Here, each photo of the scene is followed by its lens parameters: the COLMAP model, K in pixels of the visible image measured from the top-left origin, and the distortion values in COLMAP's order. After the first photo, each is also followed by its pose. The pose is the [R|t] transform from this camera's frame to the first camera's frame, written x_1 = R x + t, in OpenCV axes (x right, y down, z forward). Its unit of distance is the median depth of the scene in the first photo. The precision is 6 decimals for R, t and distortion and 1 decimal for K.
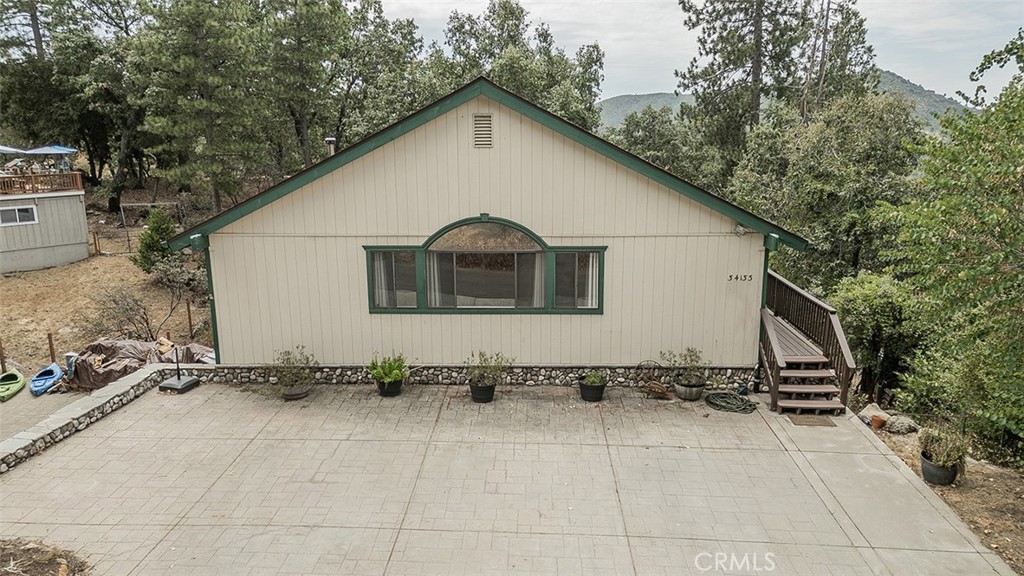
lens RADIAL K [[710.3, 0, 512.0], [0, 710.3, 288.0], [0, 0, 1]] dist [0.063862, -0.034698]
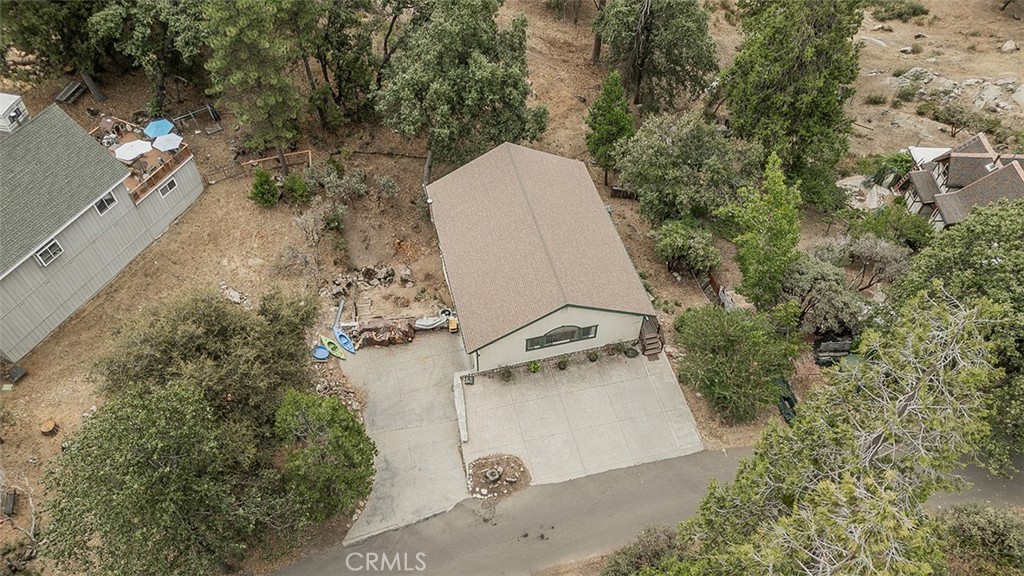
lens RADIAL K [[710.3, 0, 512.0], [0, 710.3, 288.0], [0, 0, 1]] dist [0.063862, -0.034698]
pose [[0.961676, -0.200074, 0.187481, -0.792164], [0.045874, 0.791538, 0.609396, -2.111485], [-0.270323, -0.577441, 0.770381, -1.245770]]
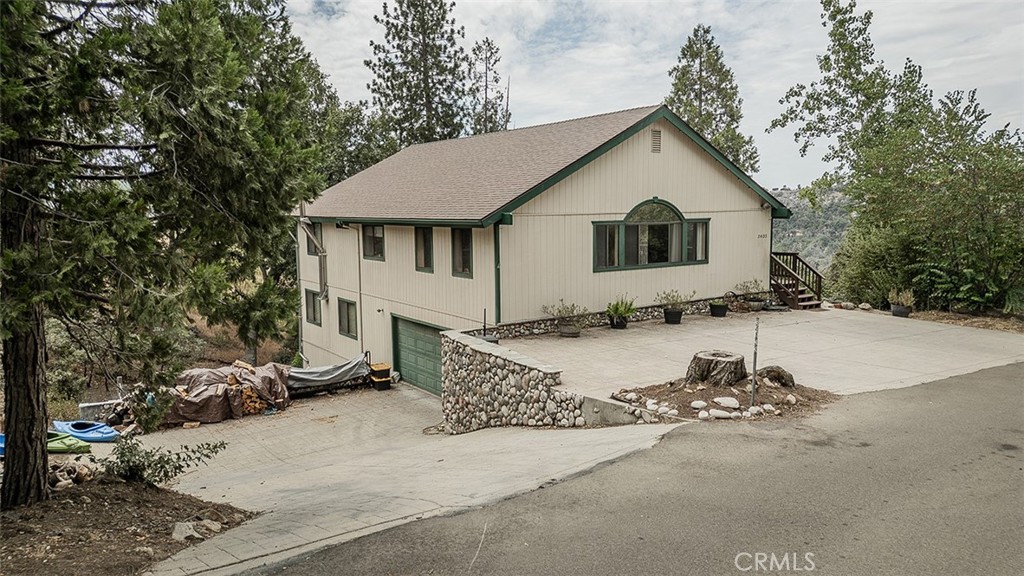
lens RADIAL K [[710.3, 0, 512.0], [0, 710.3, 288.0], [0, 0, 1]] dist [0.063862, -0.034698]
pose [[0.799888, -0.072337, 0.595774, -1.127815], [0.138153, 0.988243, -0.065496, 0.131930], [-0.584031, 0.134697, 0.800477, 0.016503]]
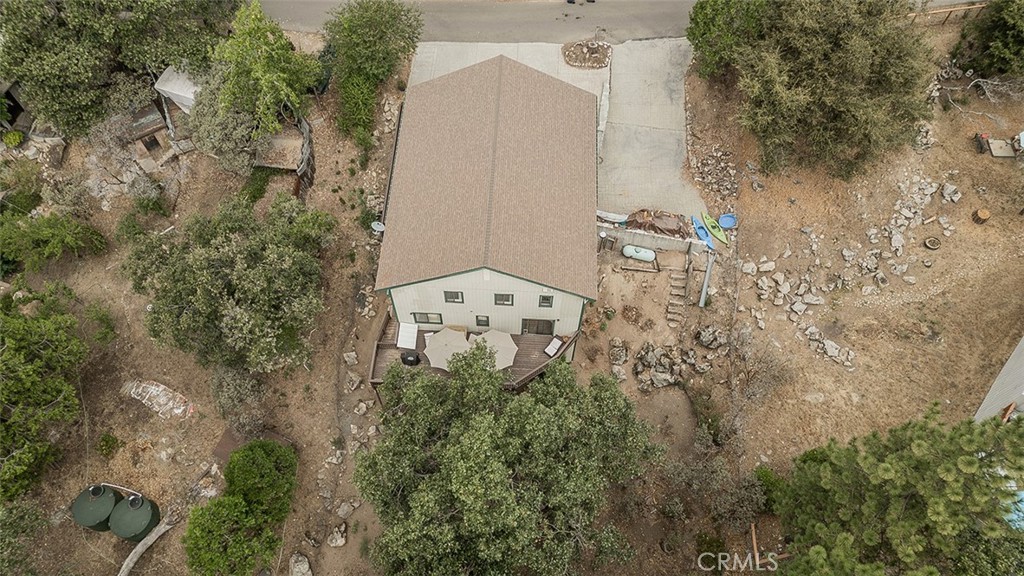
lens RADIAL K [[710.3, 0, 512.0], [0, 710.3, 288.0], [0, 0, 1]] dist [0.063862, -0.034698]
pose [[-0.999868, -0.014570, 0.007183, -0.122652], [0.002759, 0.283449, 0.958983, -2.917144], [-0.016008, 0.958877, -0.283371, 2.724478]]
